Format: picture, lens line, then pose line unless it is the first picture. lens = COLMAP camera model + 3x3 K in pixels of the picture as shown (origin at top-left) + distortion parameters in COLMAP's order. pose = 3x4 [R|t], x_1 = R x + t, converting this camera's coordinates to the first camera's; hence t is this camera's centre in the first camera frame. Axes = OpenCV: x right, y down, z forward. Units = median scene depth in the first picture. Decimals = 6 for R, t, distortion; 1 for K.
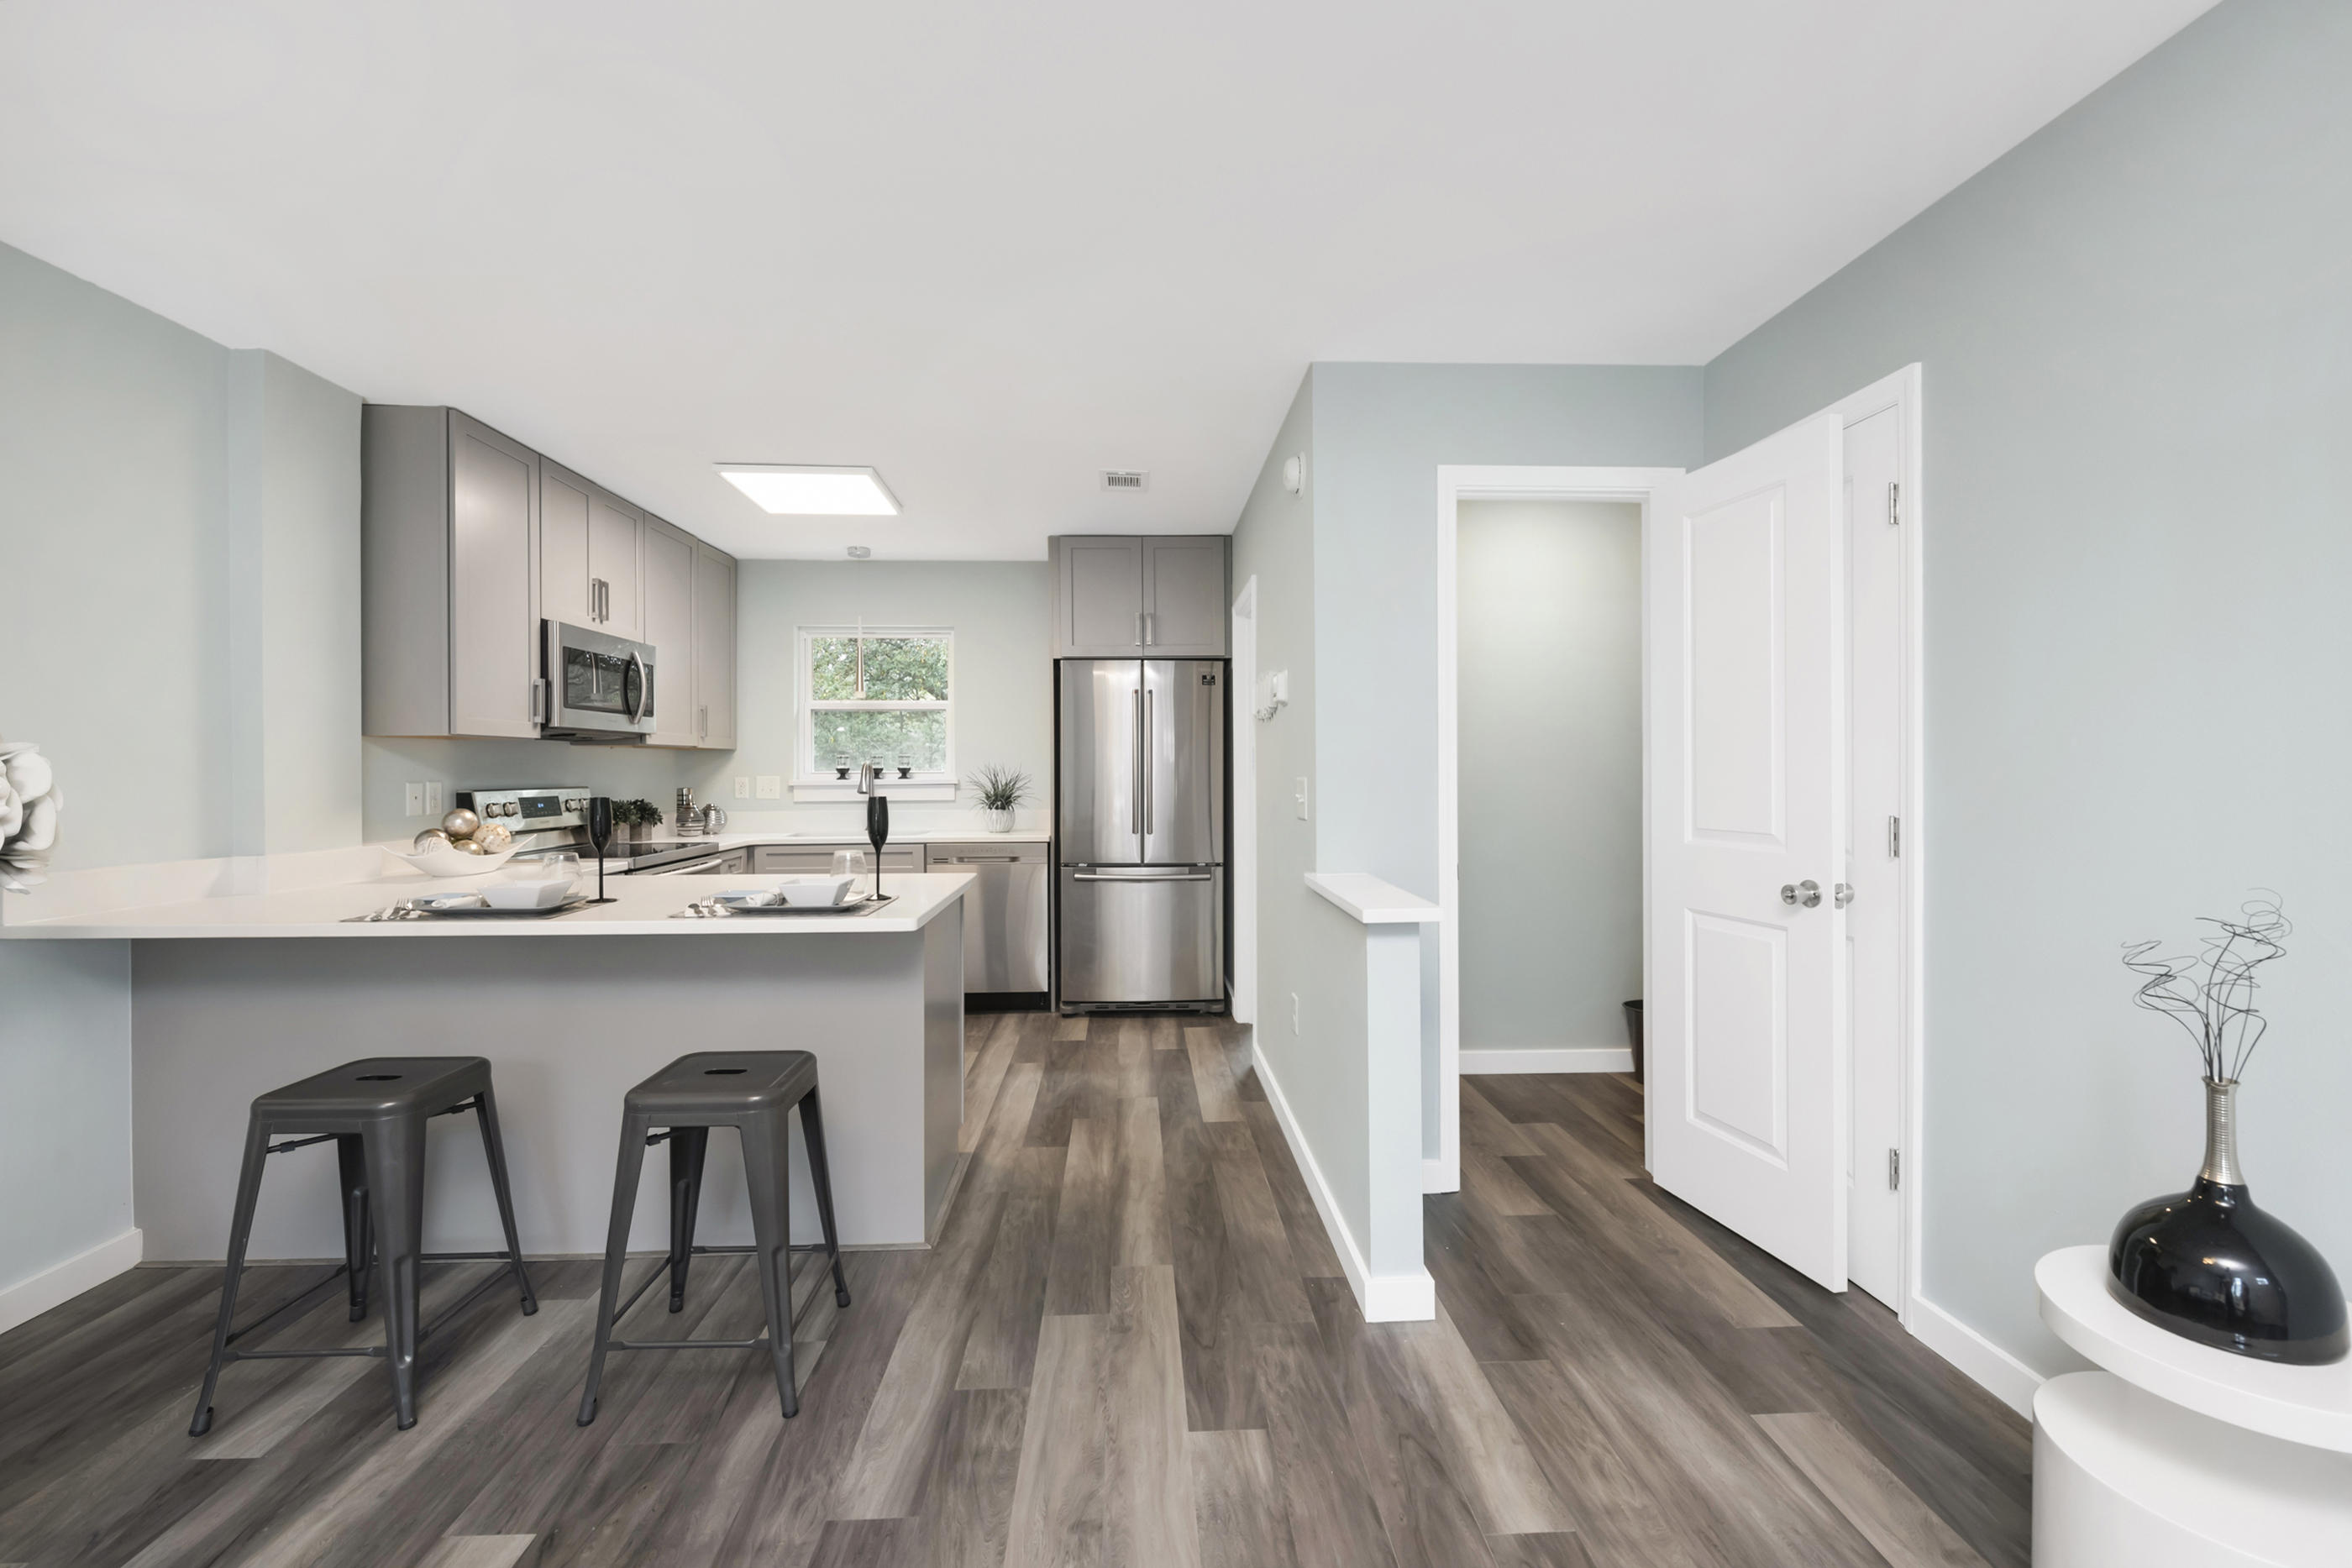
lens RADIAL K [[1007.2, 0, 1131.3], [0, 1007.2, 772.2], [0, 0, 1]] dist [0.001134, -0.000363]
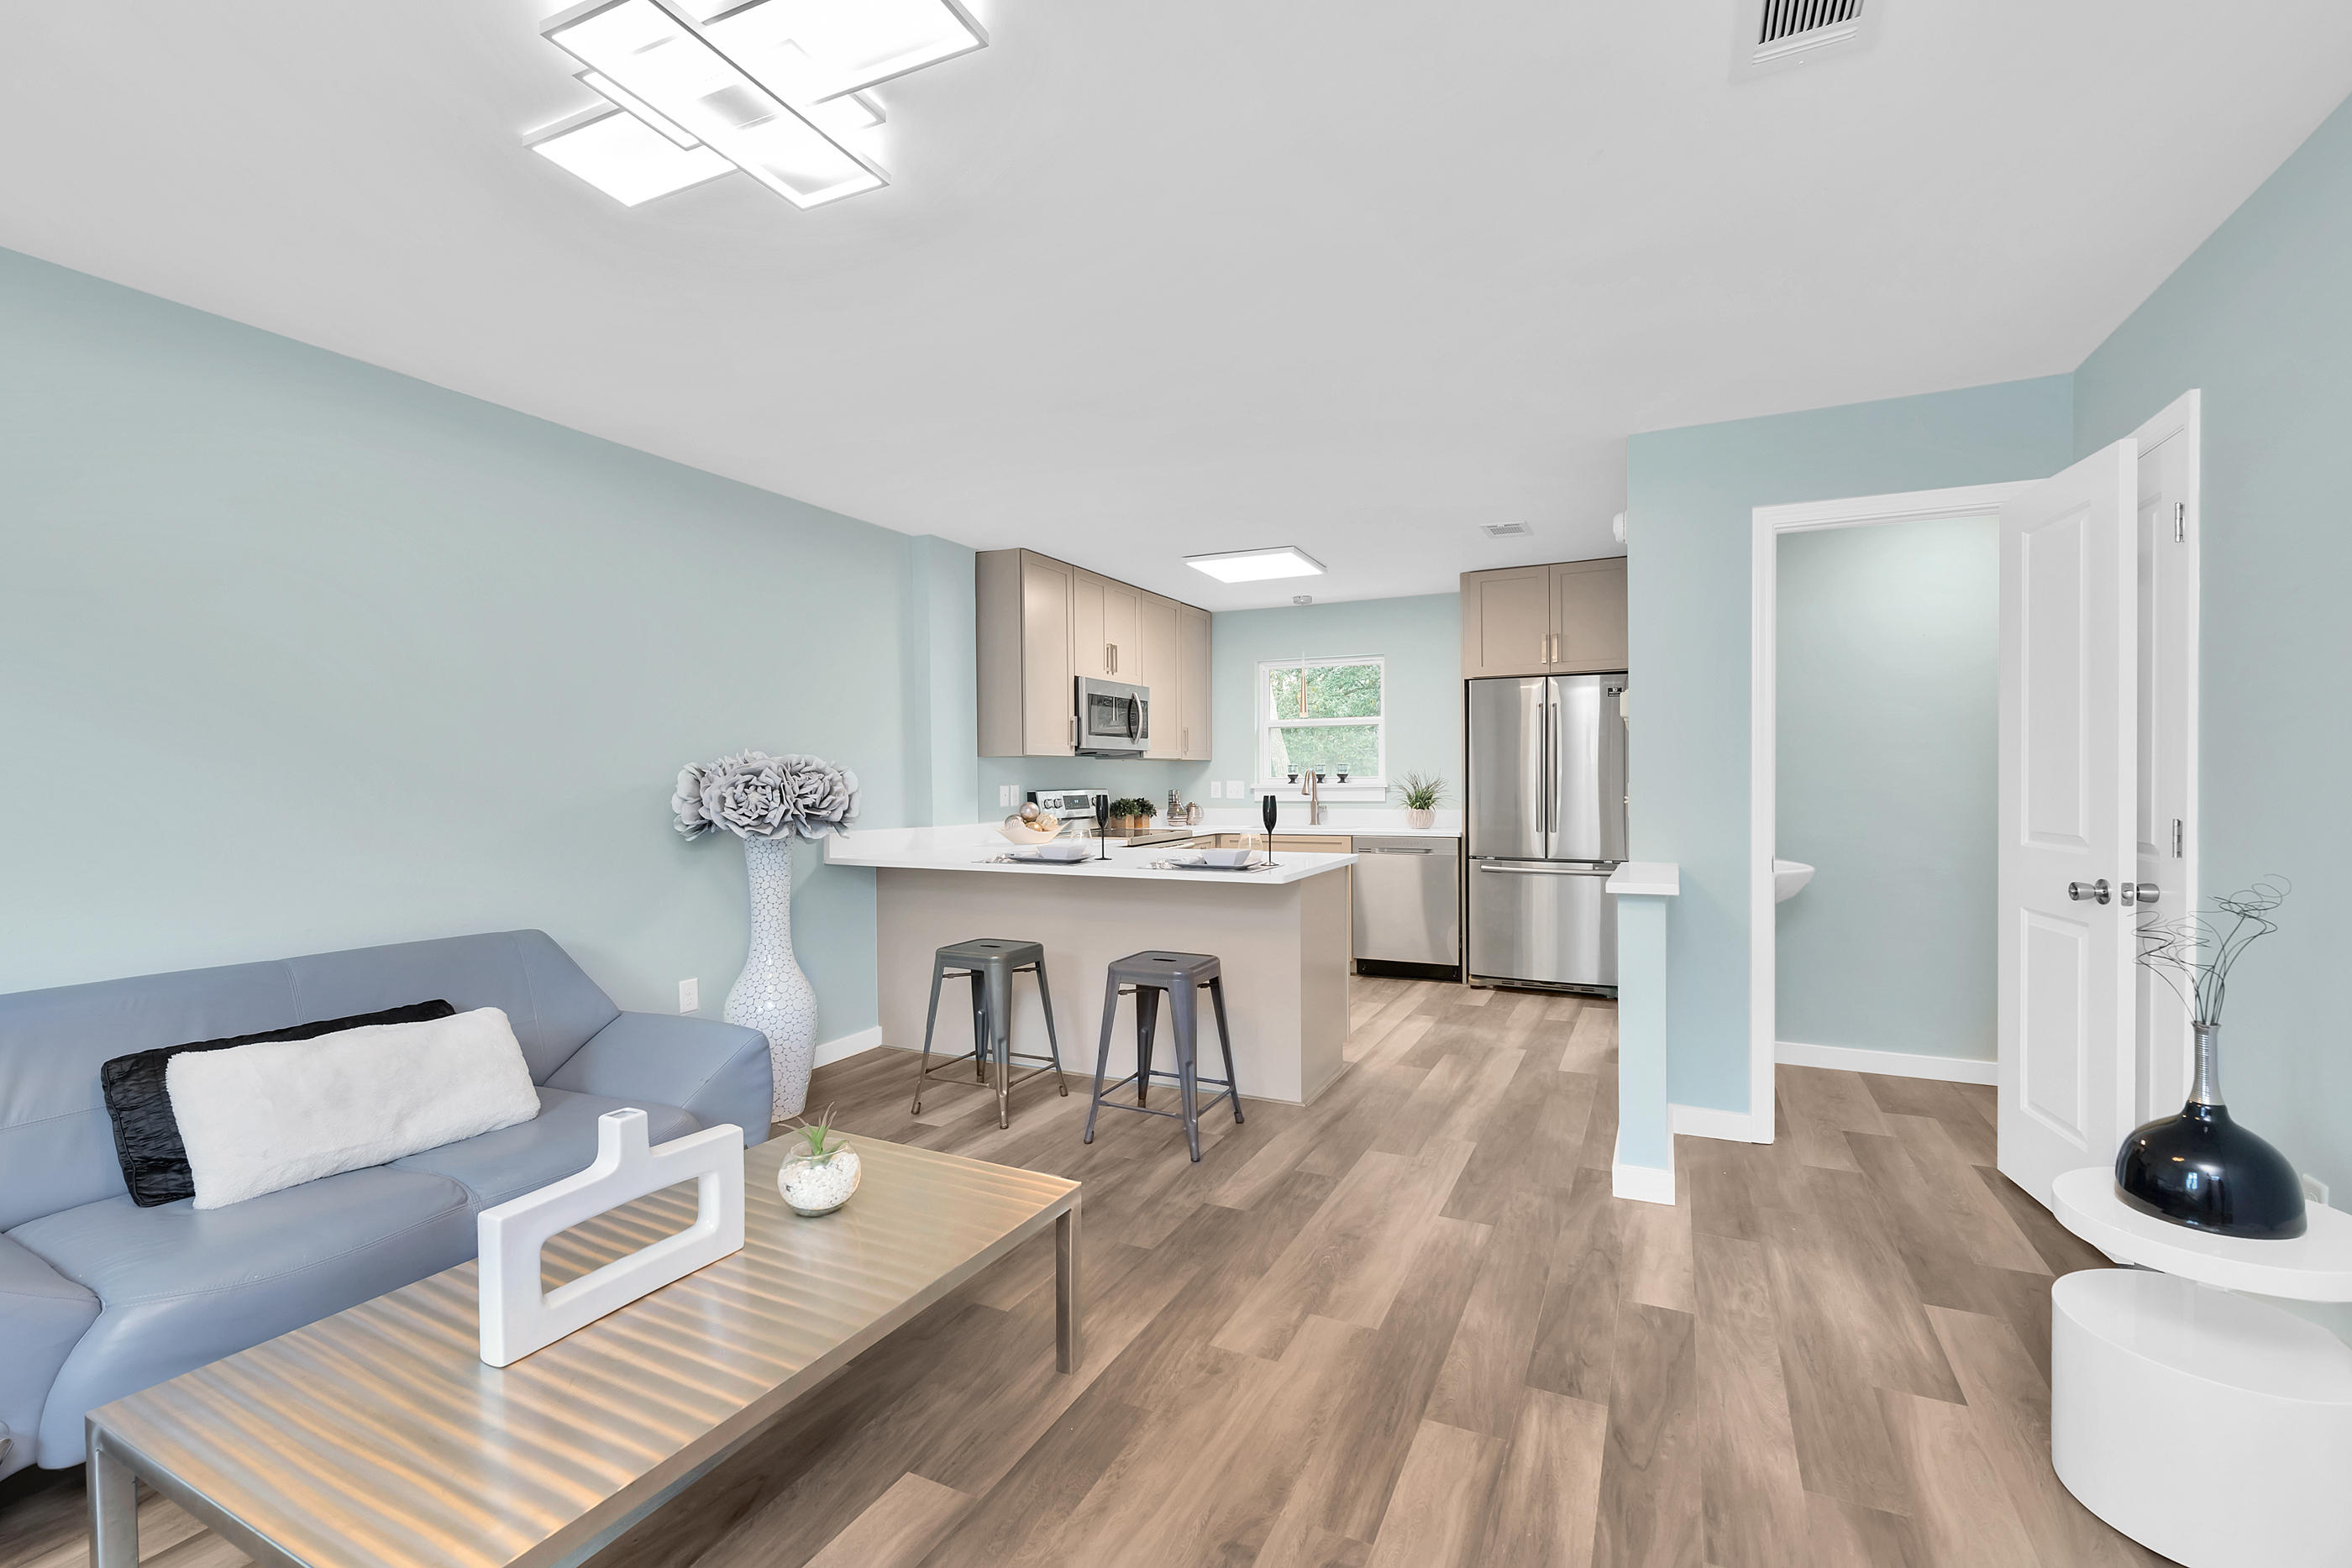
lens RADIAL K [[1027.6, 0, 1236.5], [0, 1027.6, 785.8], [0, 0, 1]] dist [-0.005576, -0.000809]
pose [[0.923166, 0.001438, -0.384399, 0.214253], [0.002460, 0.999950, 0.009648, -0.003393], [0.384394, -0.009852, 0.923117, -0.305922]]
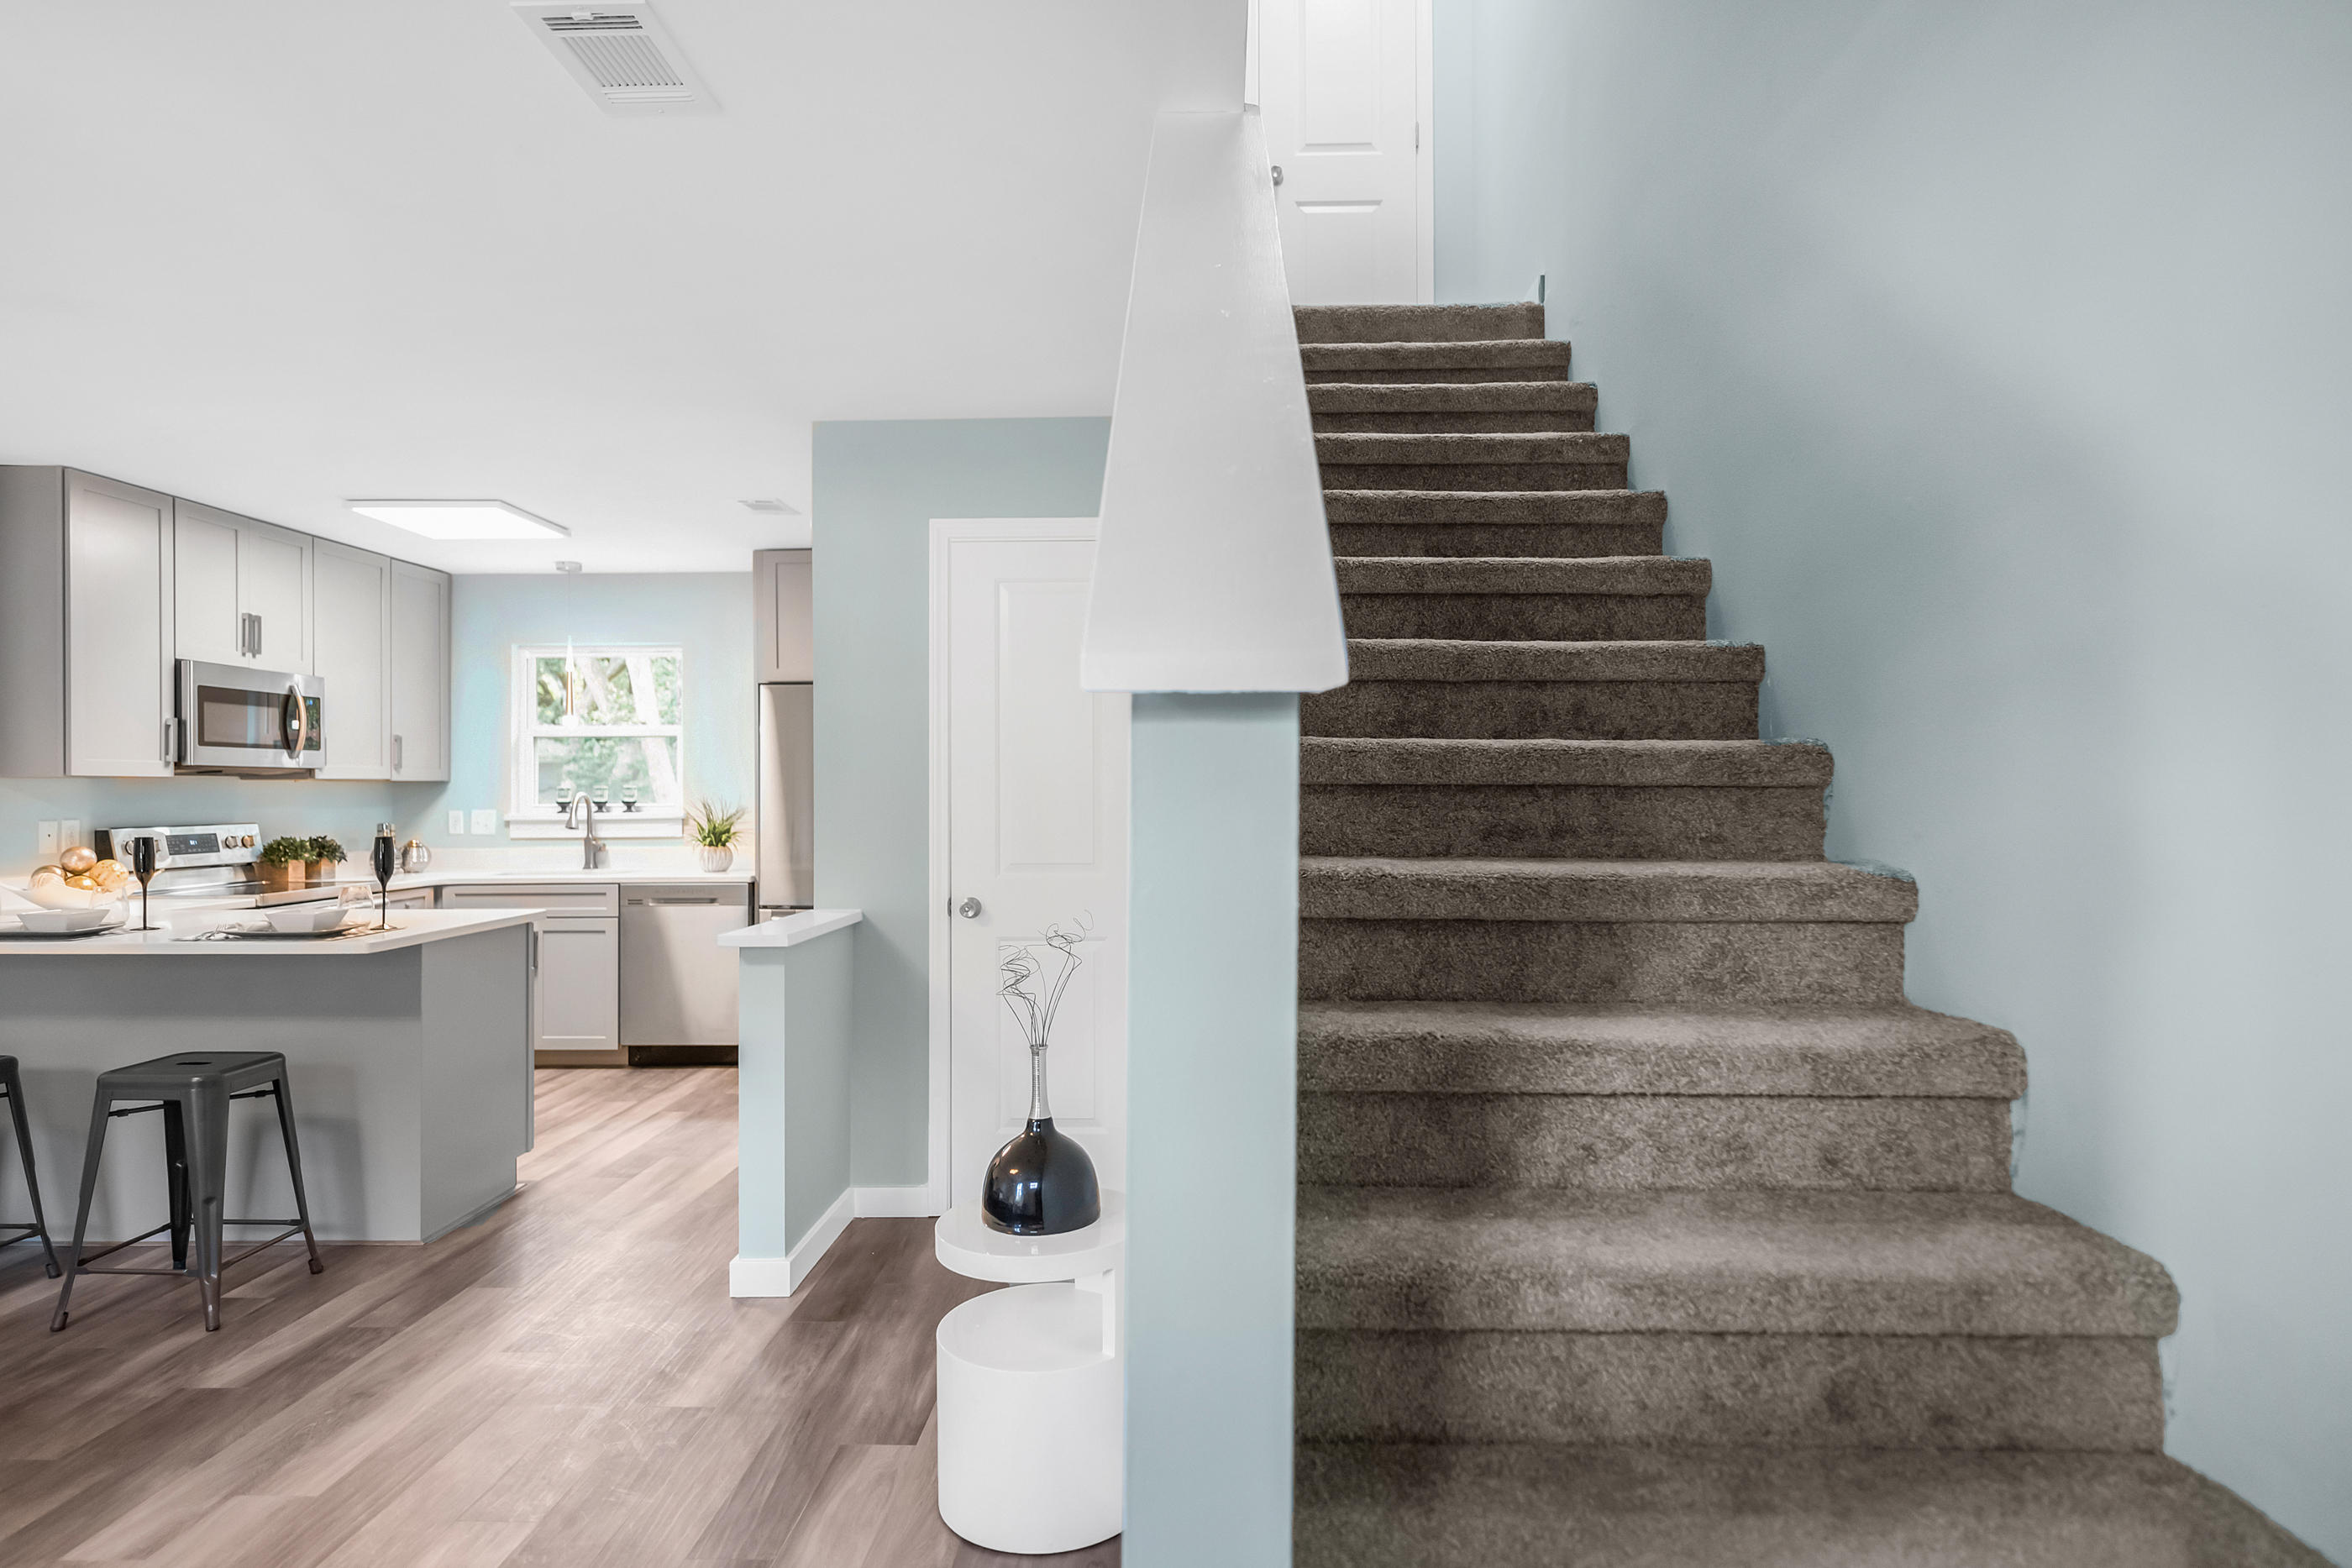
lens RADIAL K [[1368.8, 0, 1249.6], [0, 1368.8, 781.8], [0, 0, 1]] dist [0.005461, 0.000418]
pose [[0.999954, -0.001583, 0.009493, 0.471105], [0.001664, 0.999962, -0.008503, -0.014296], [-0.009479, 0.008519, 0.999919, -0.381350]]
